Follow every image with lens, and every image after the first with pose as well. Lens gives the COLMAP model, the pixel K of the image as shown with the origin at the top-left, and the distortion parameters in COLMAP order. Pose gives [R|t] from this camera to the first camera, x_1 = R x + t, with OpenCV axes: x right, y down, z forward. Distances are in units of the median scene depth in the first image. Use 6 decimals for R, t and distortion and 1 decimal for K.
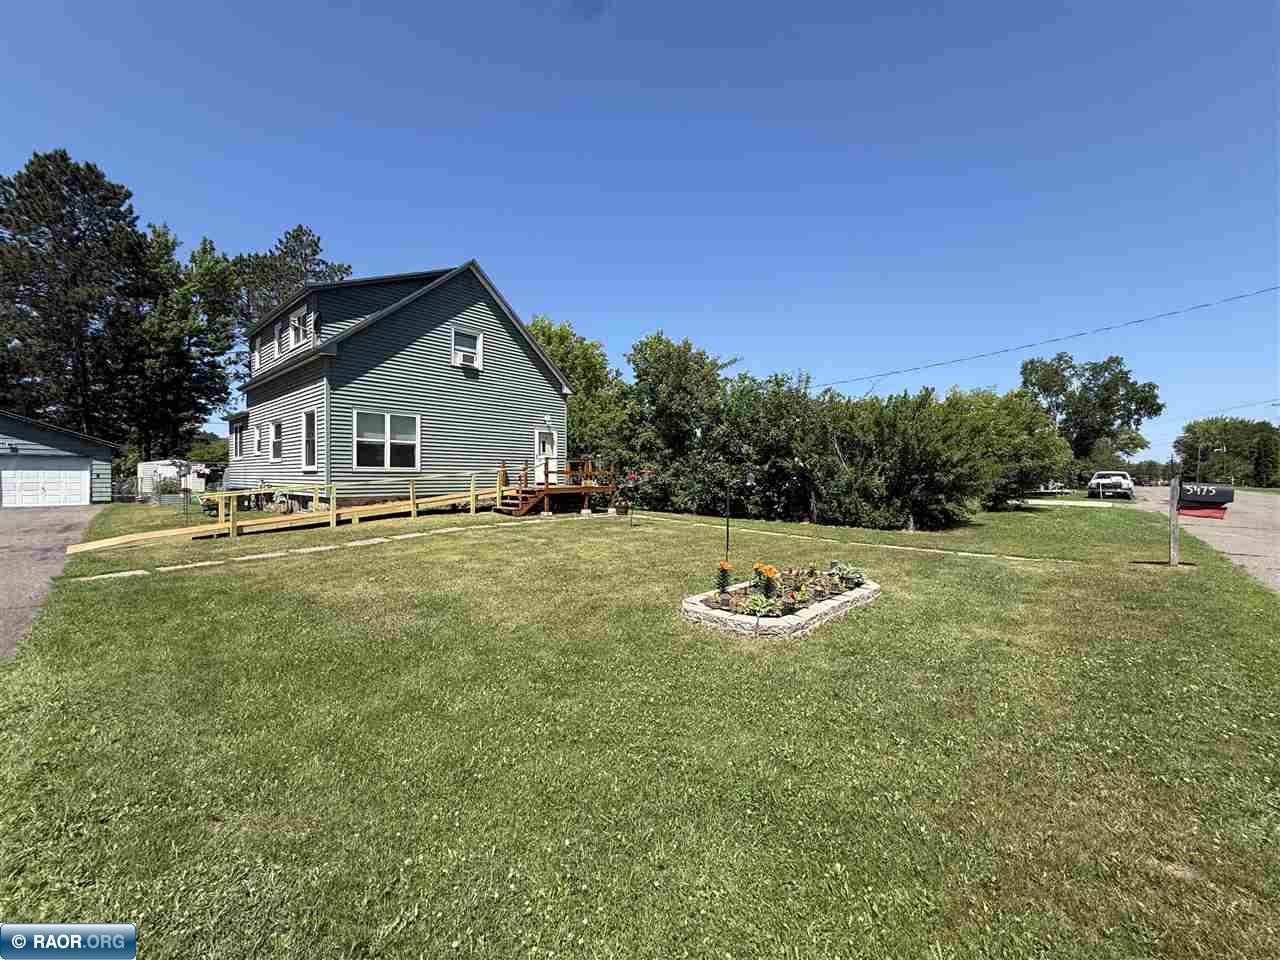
lens RADIAL K [[509.1, 0, 644.6], [0, 509.1, 481.6], [0, 0, 1]] dist [-0.017411, -0.000051]
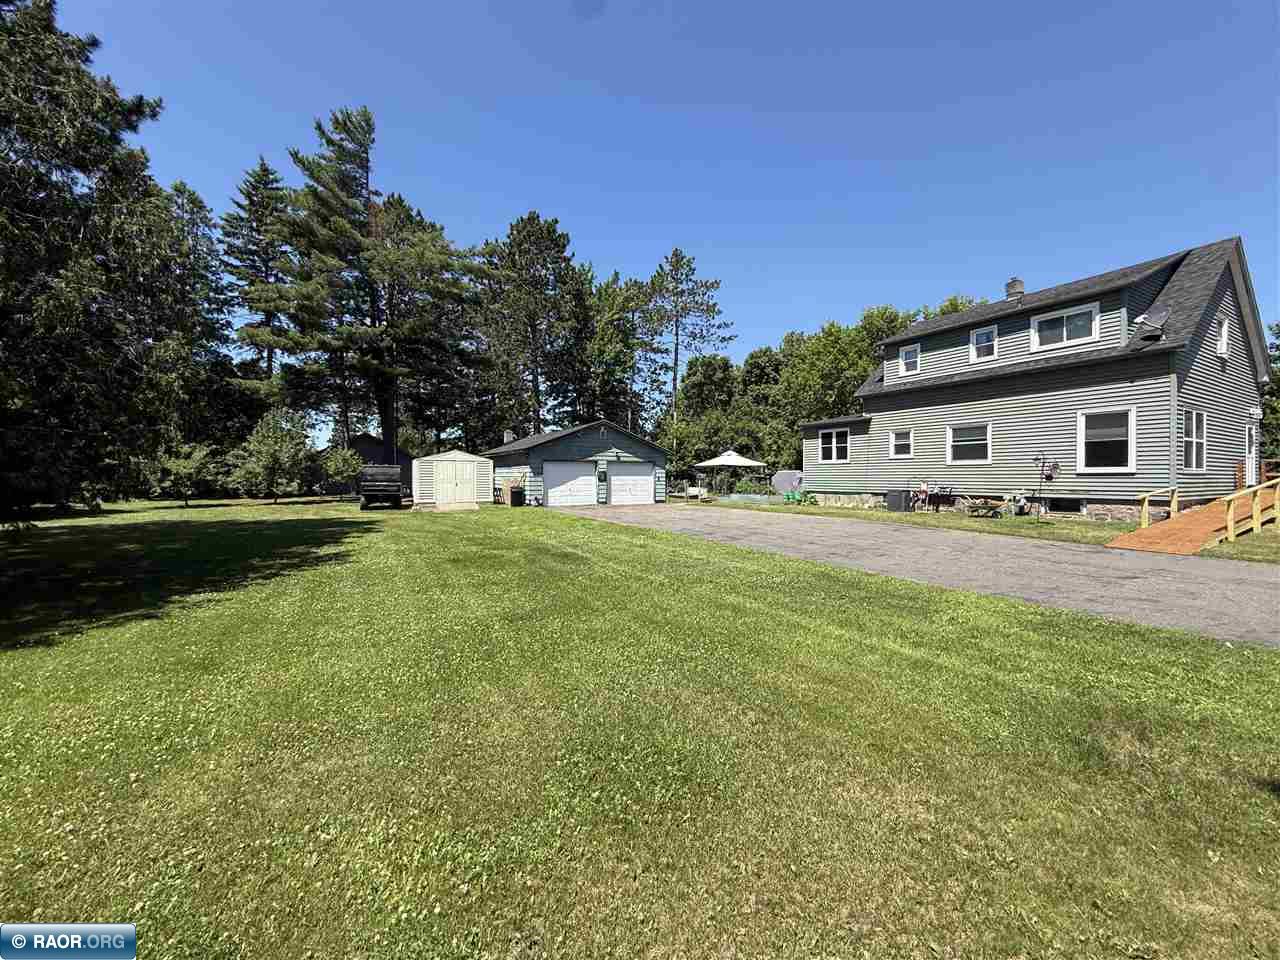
lens RADIAL K [[509.1, 0, 644.6], [0, 509.1, 481.6], [0, 0, 1]] dist [-0.017411, -0.000051]
pose [[0.957450, -0.013769, -0.288270, -0.790862], [0.012725, 0.999904, -0.005494, 0.001404], [0.288318, 0.001592, 0.957534, -0.143070]]
